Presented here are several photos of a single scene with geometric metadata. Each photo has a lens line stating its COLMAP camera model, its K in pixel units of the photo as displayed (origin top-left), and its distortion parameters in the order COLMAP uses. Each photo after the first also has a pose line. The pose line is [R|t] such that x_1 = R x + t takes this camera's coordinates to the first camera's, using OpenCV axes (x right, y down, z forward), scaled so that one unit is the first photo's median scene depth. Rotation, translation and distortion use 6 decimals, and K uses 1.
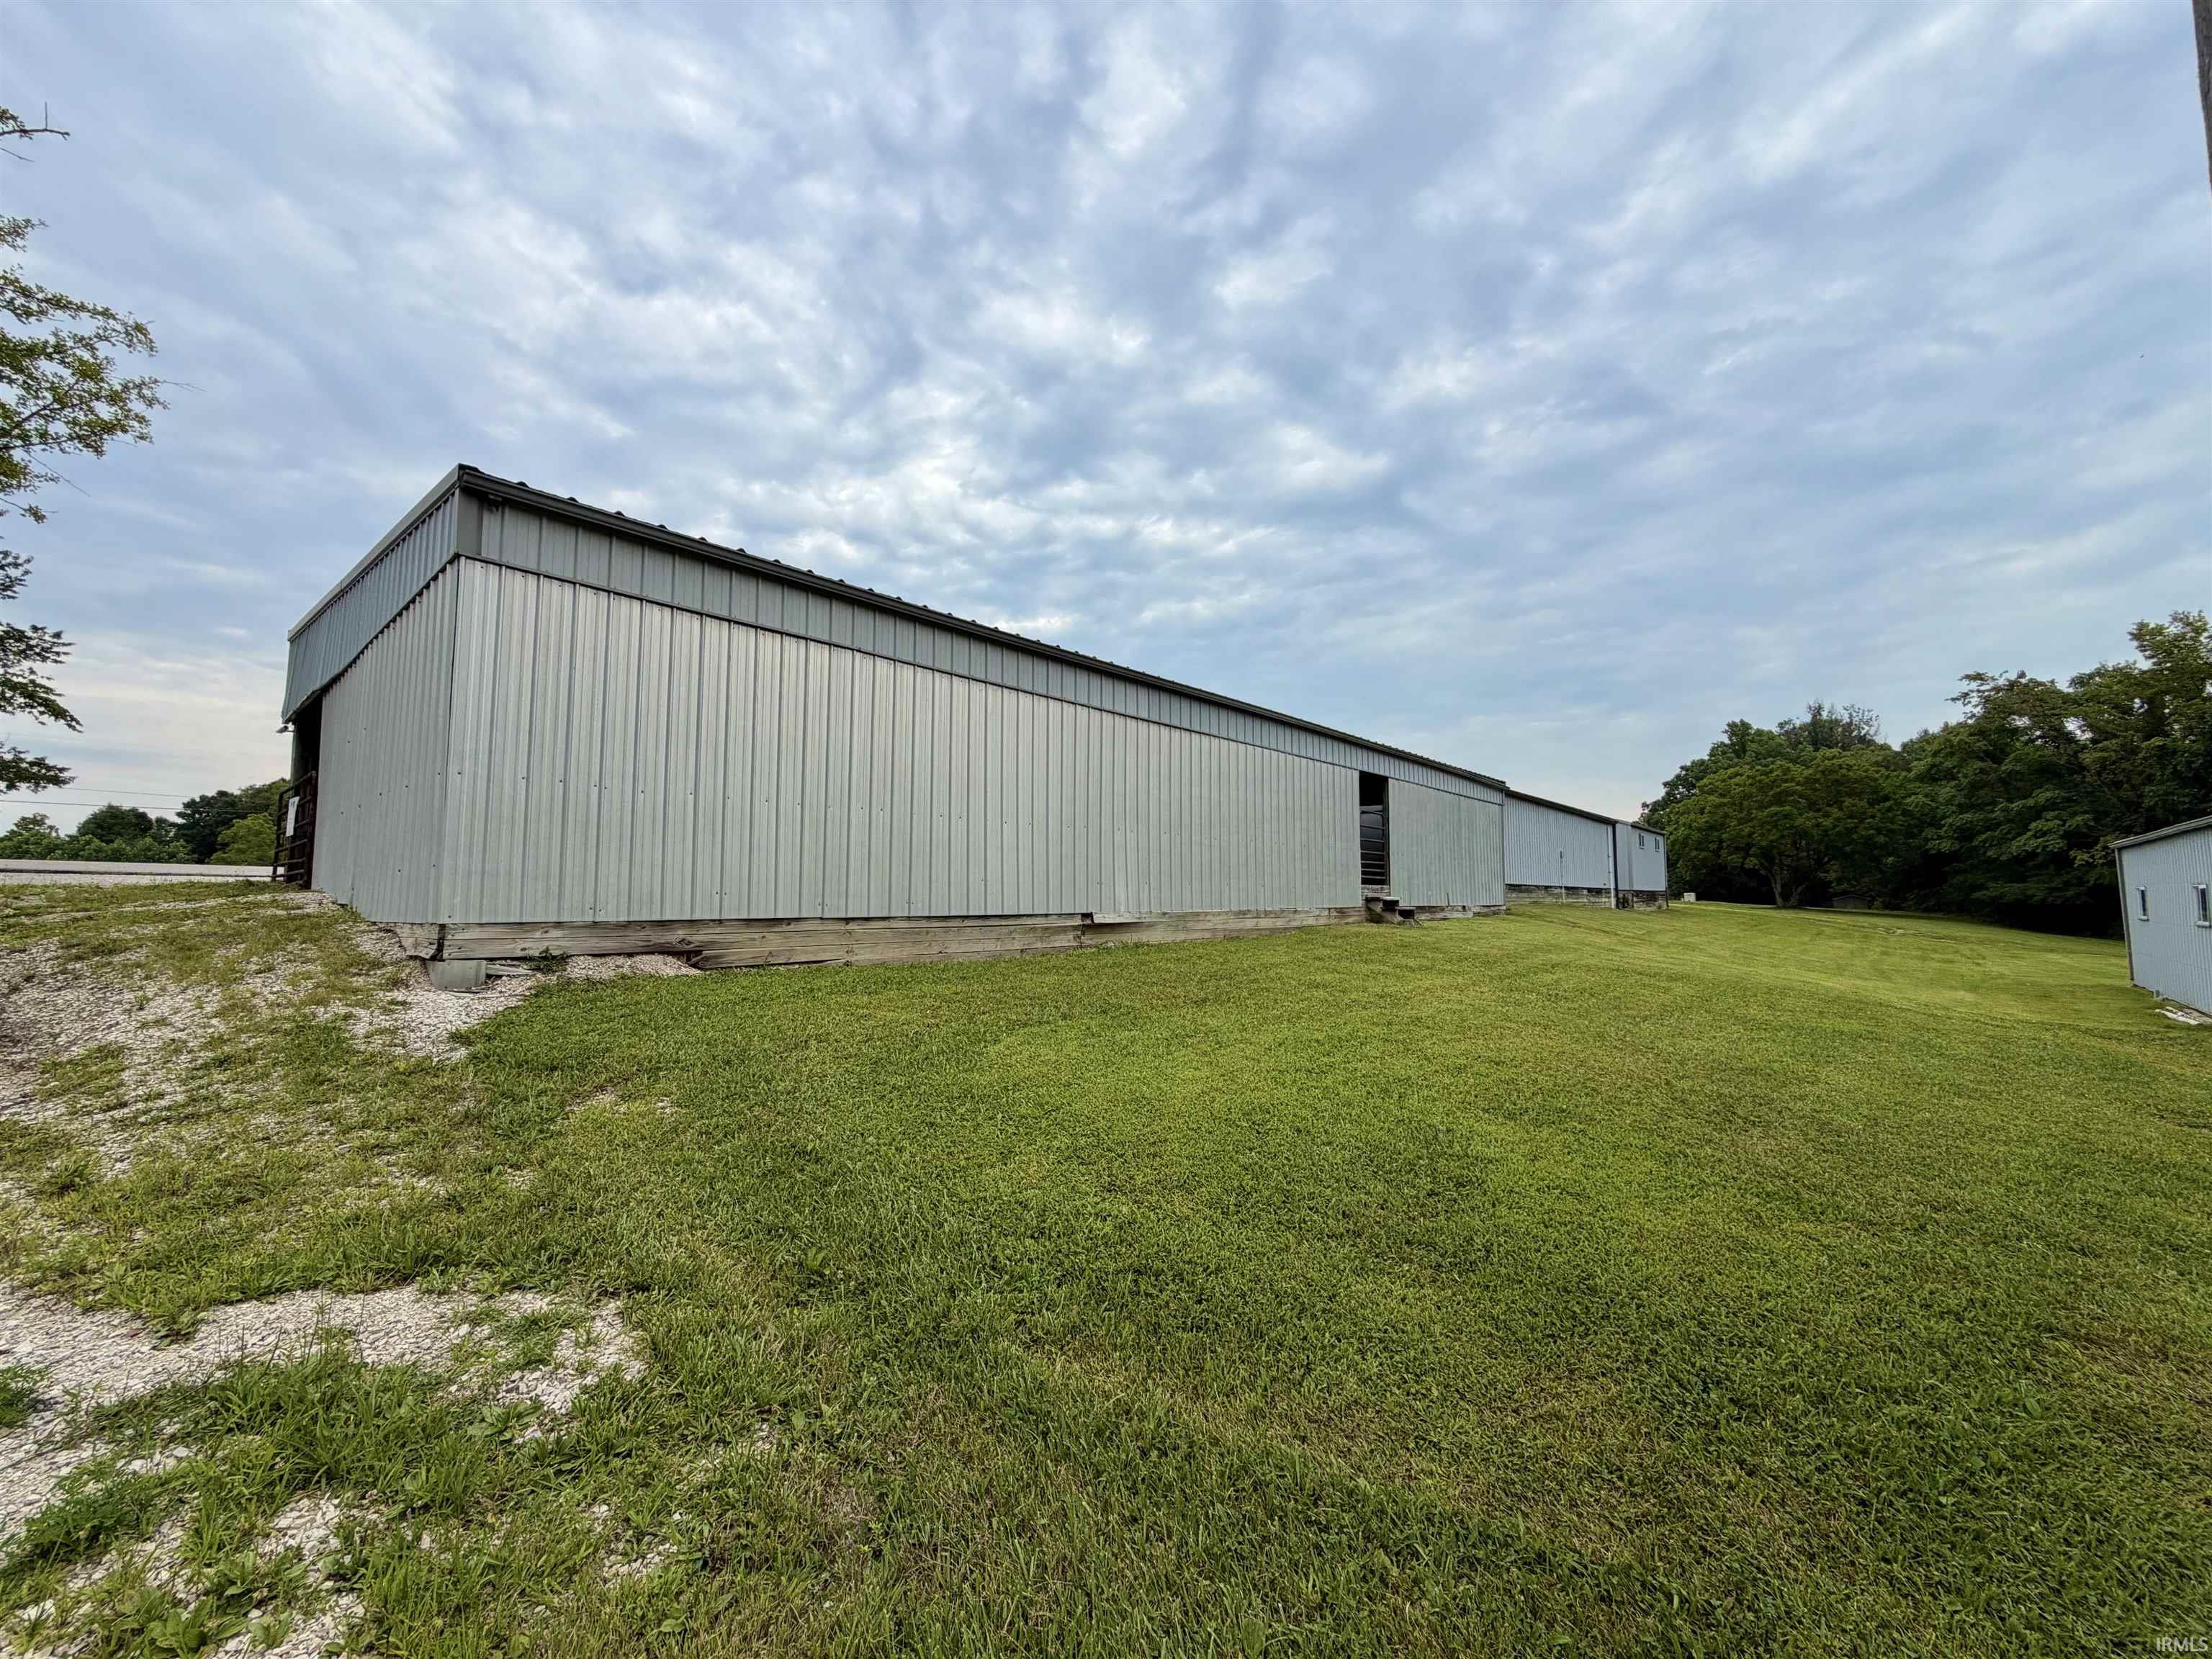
lens RADIAL K [[880.8, 0, 1112.1], [0, 880.8, 840.8], [0, 0, 1]] dist [-0.000468, 0.000742]
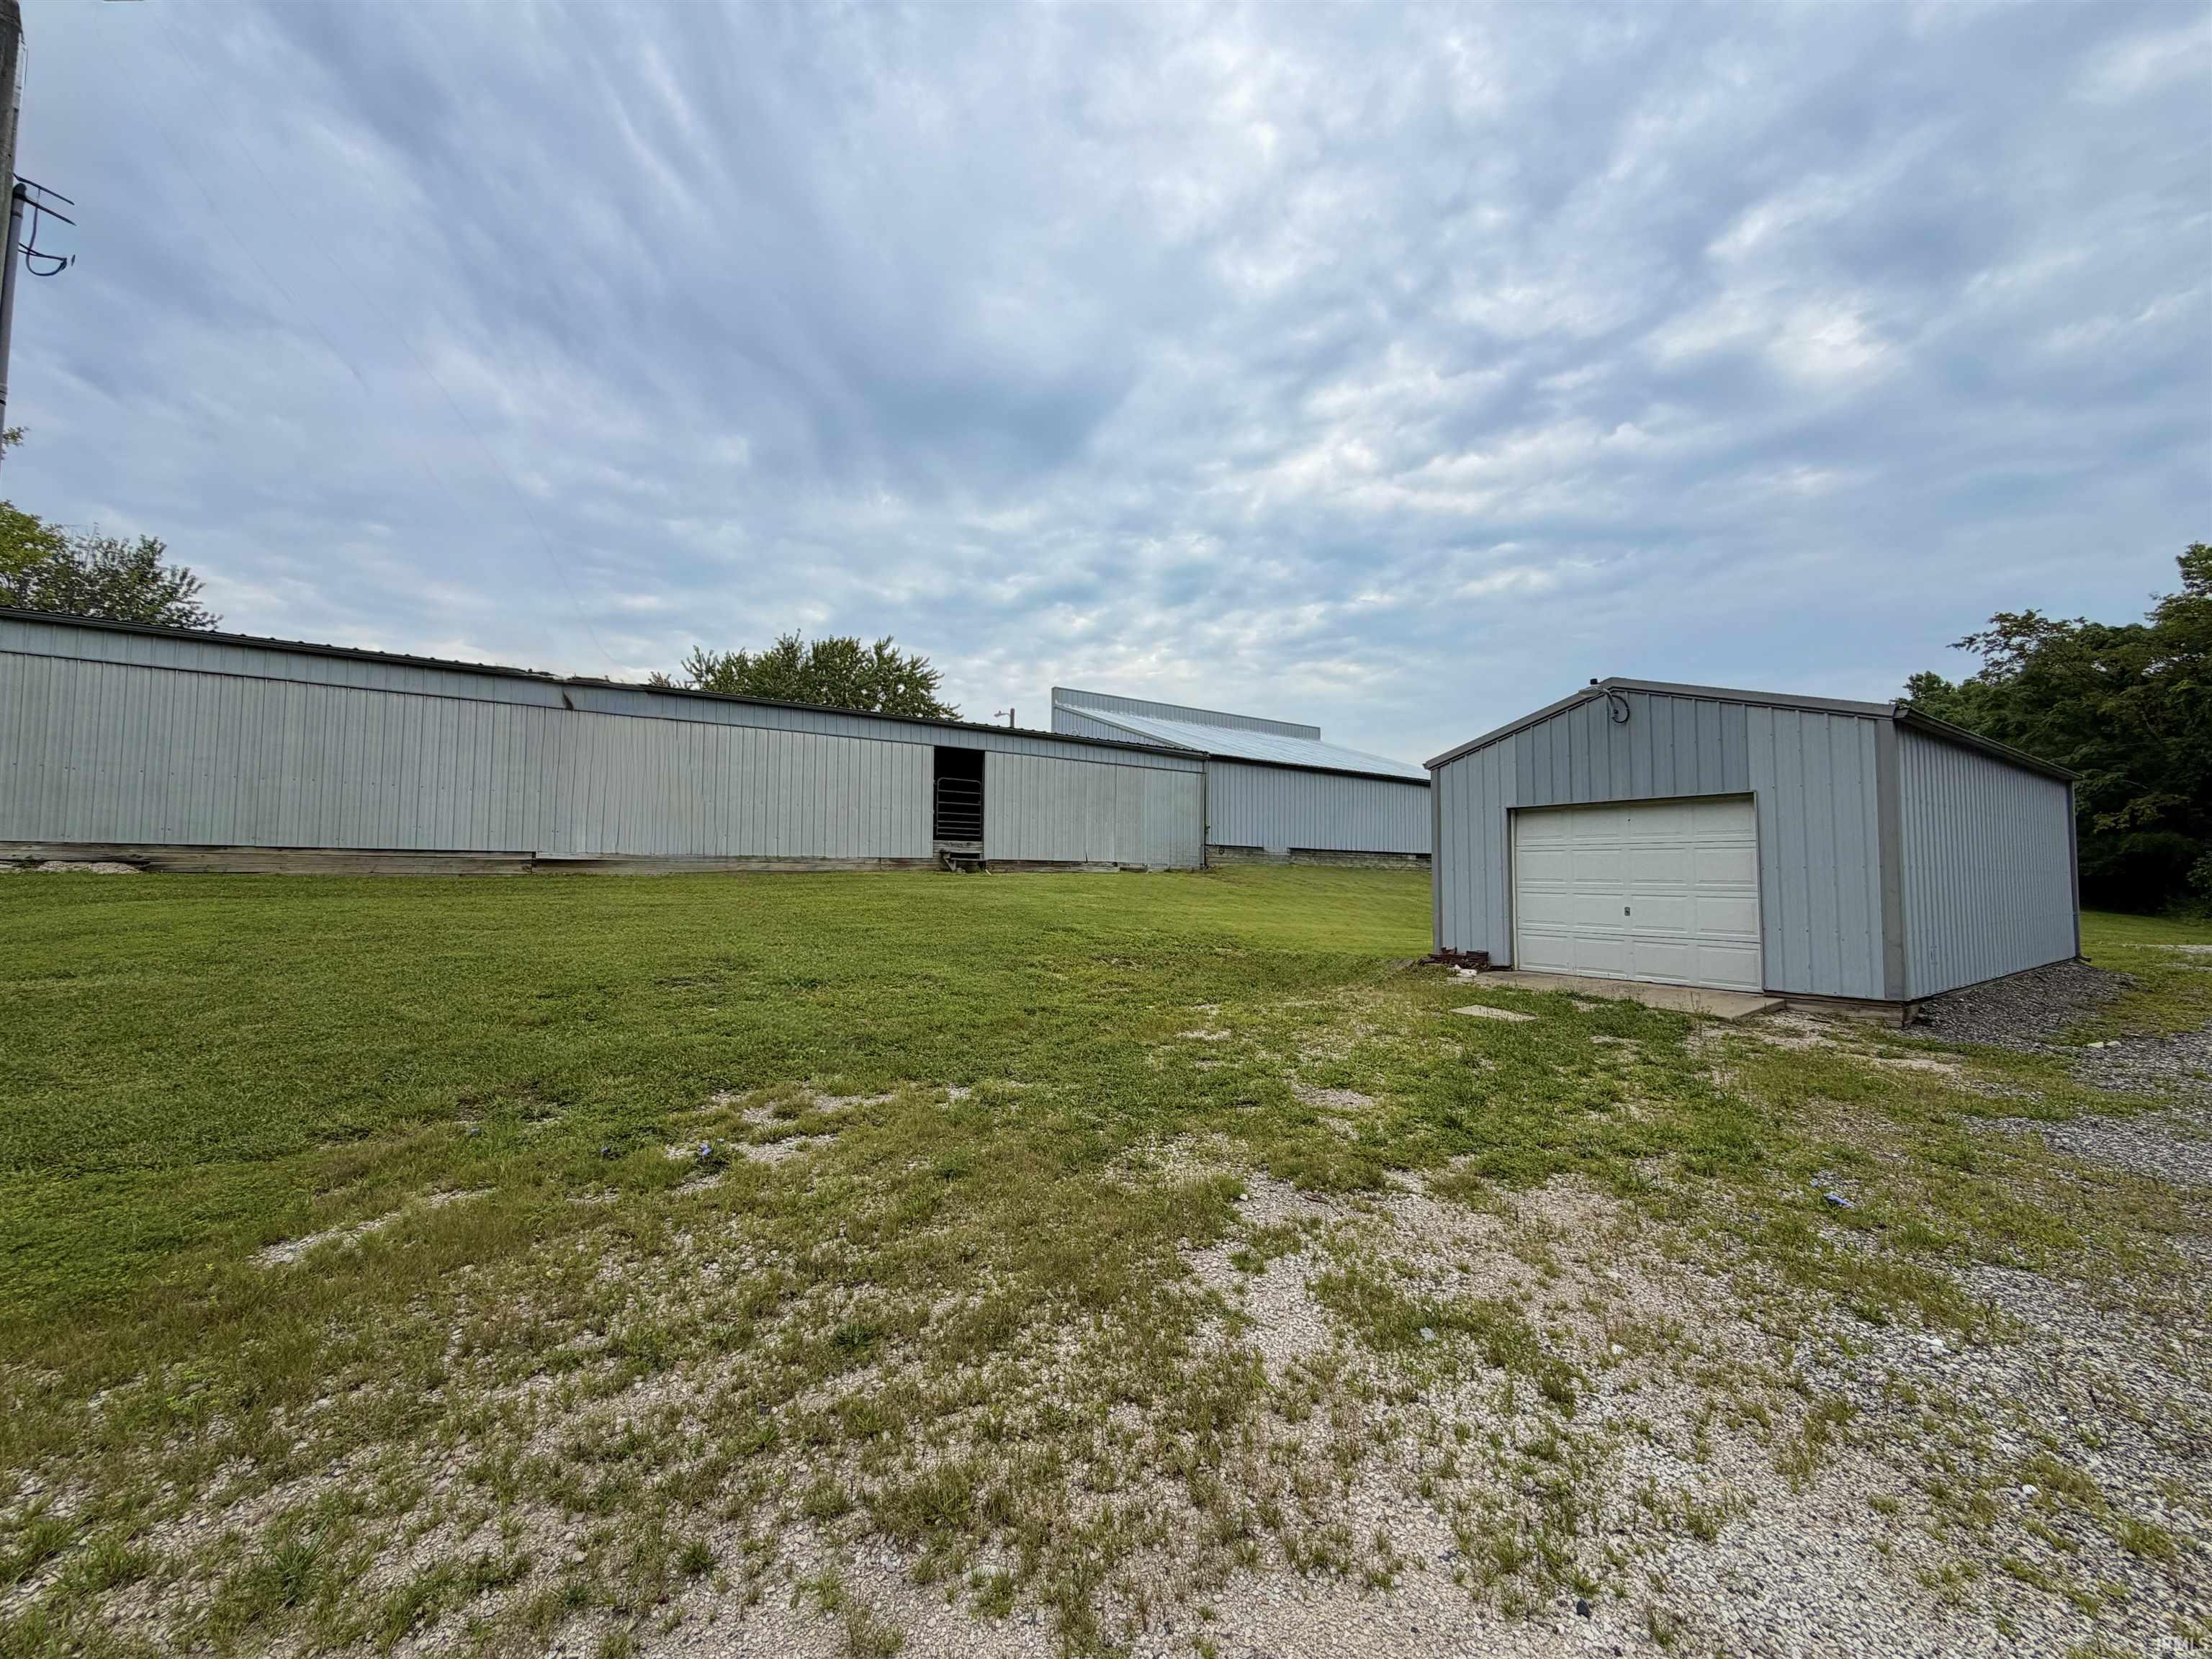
lens RADIAL K [[880.8, 0, 1098.2], [0, 880.8, 837.0], [0, 0, 1]] dist [-0.000468, 0.000742]
pose [[0.977529, -0.003416, -0.210774, 0.098539], [0.007382, 0.999810, 0.018031, 0.003267], [0.210673, -0.019181, 0.977368, -0.017705]]
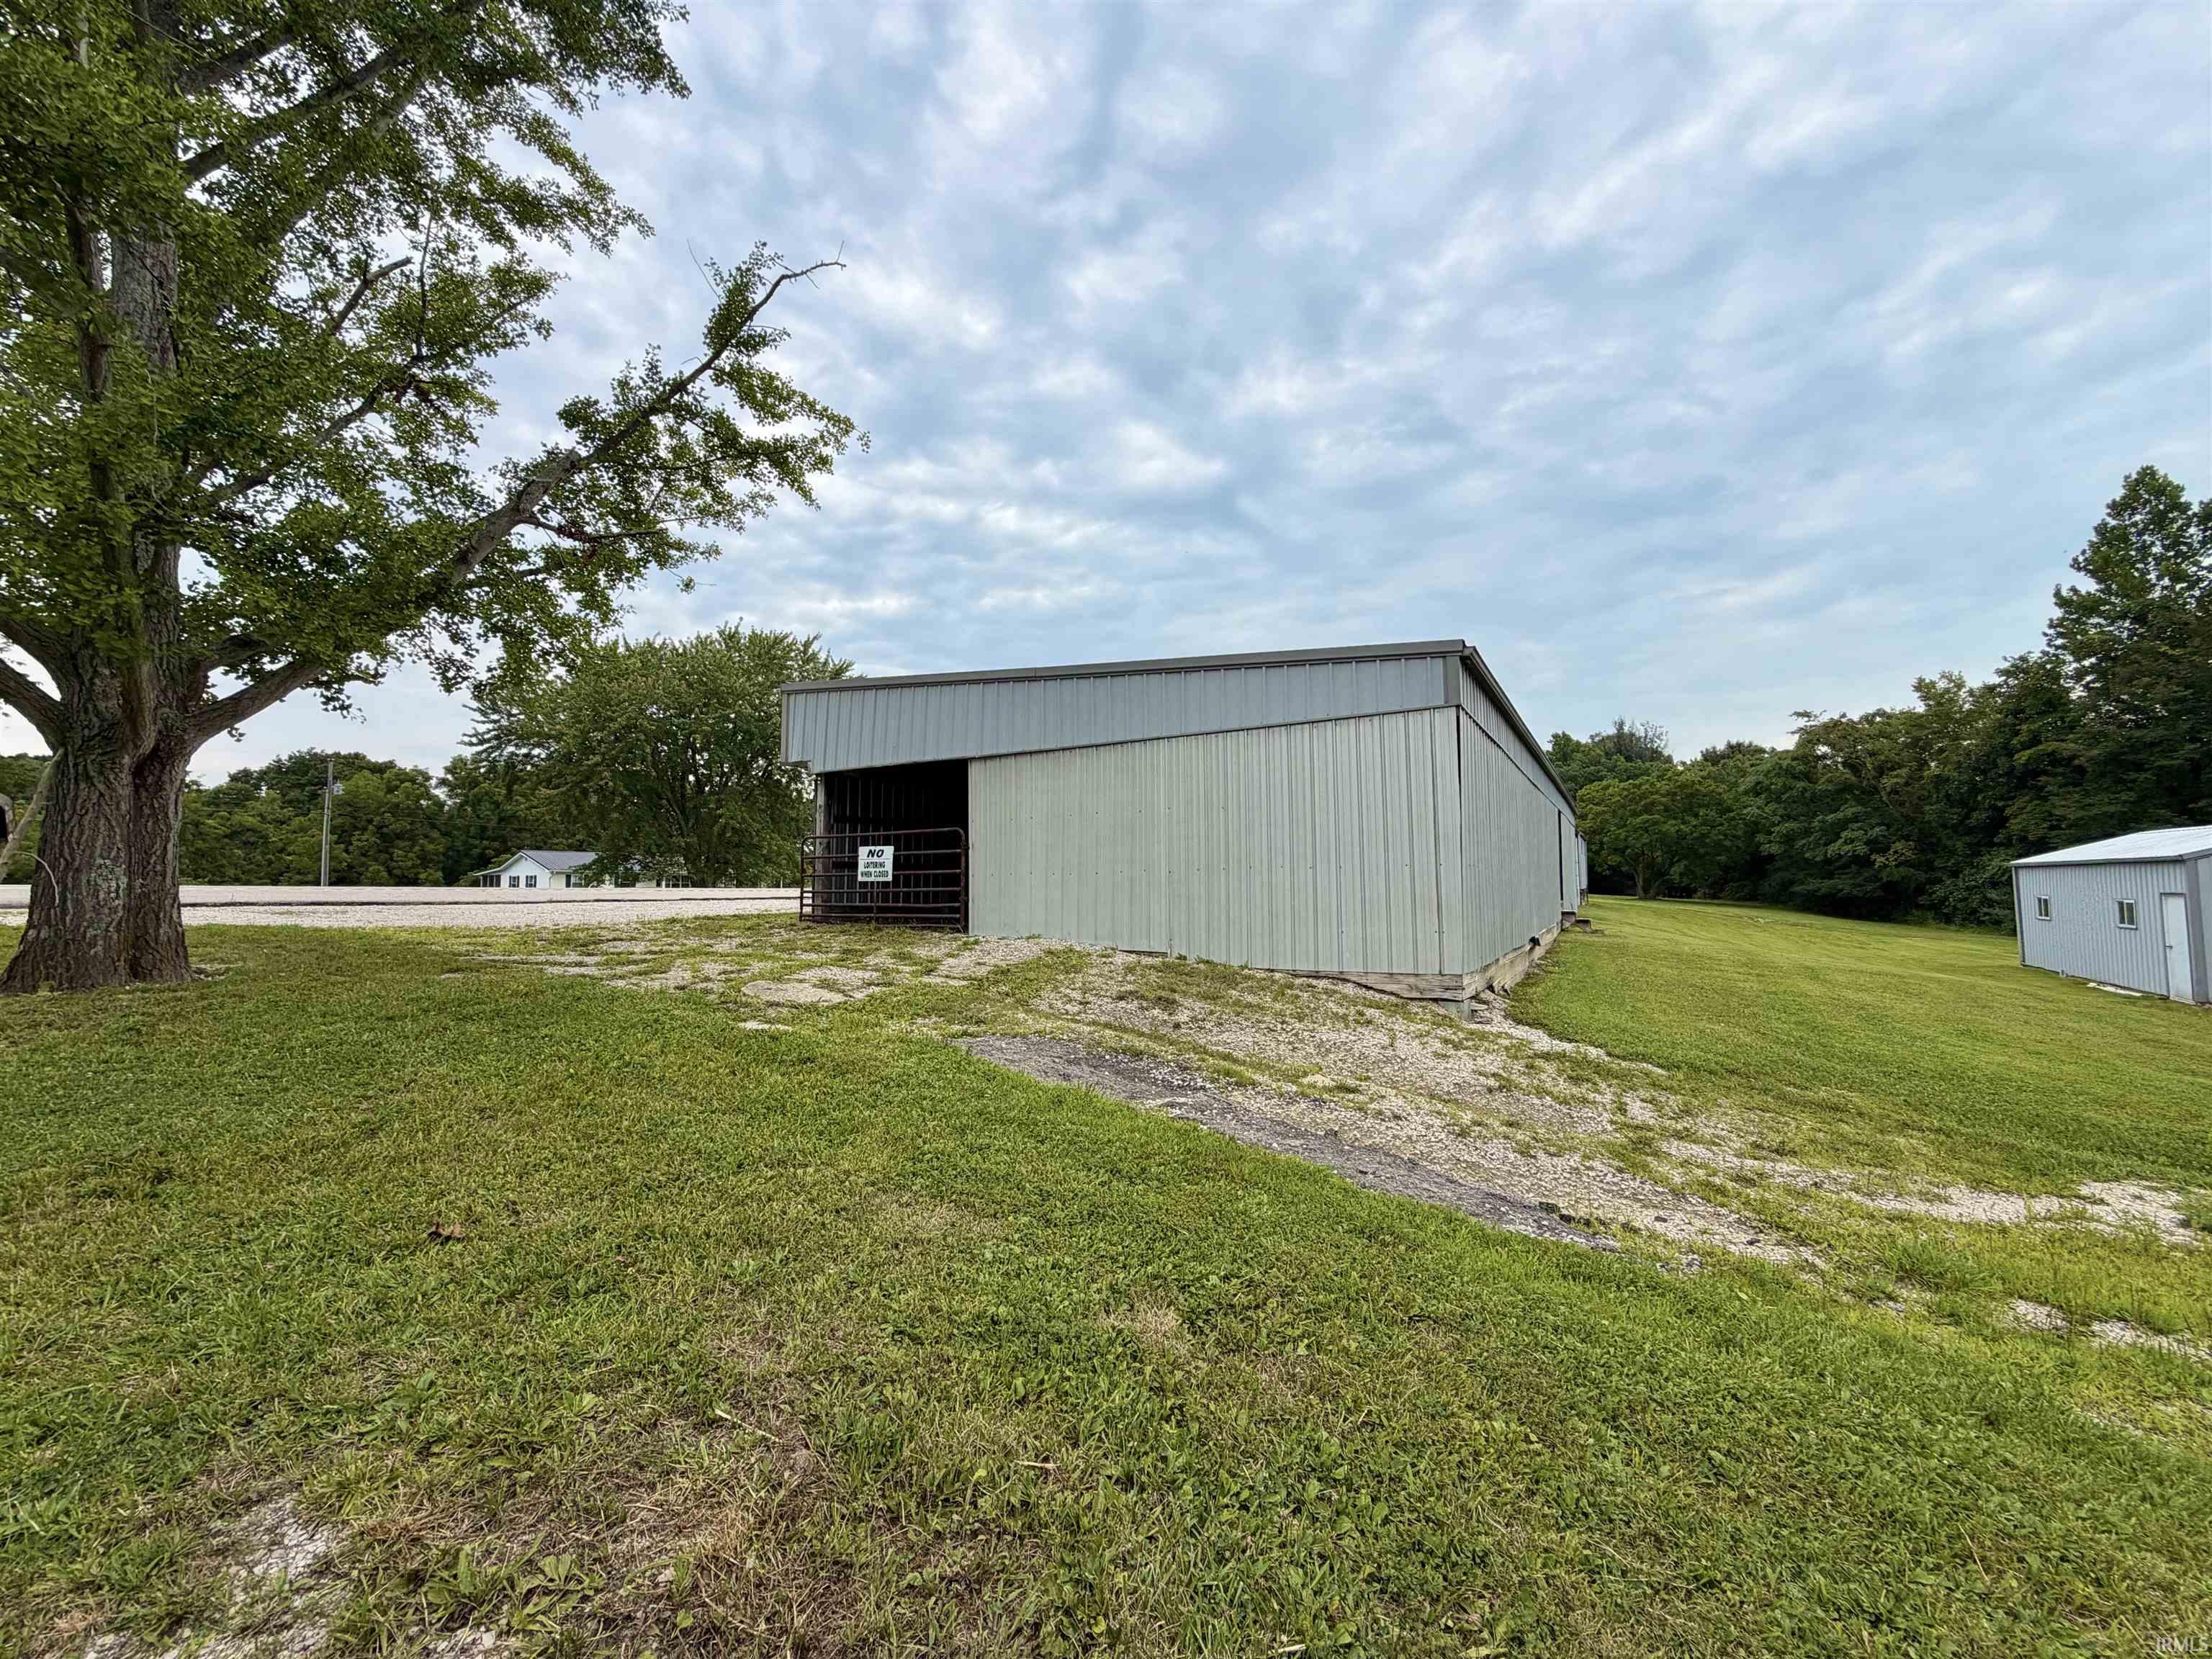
lens RADIAL K [[880.8, 0, 1117.7], [0, 880.8, 843.6], [0, 0, 1]] dist [-0.000468, 0.000742]
pose [[0.981424, 0.001084, 0.191846, -0.073284], [-0.004013, 0.999881, 0.014881, -0.006188], [-0.191807, -0.015375, 0.981312, -0.013596]]
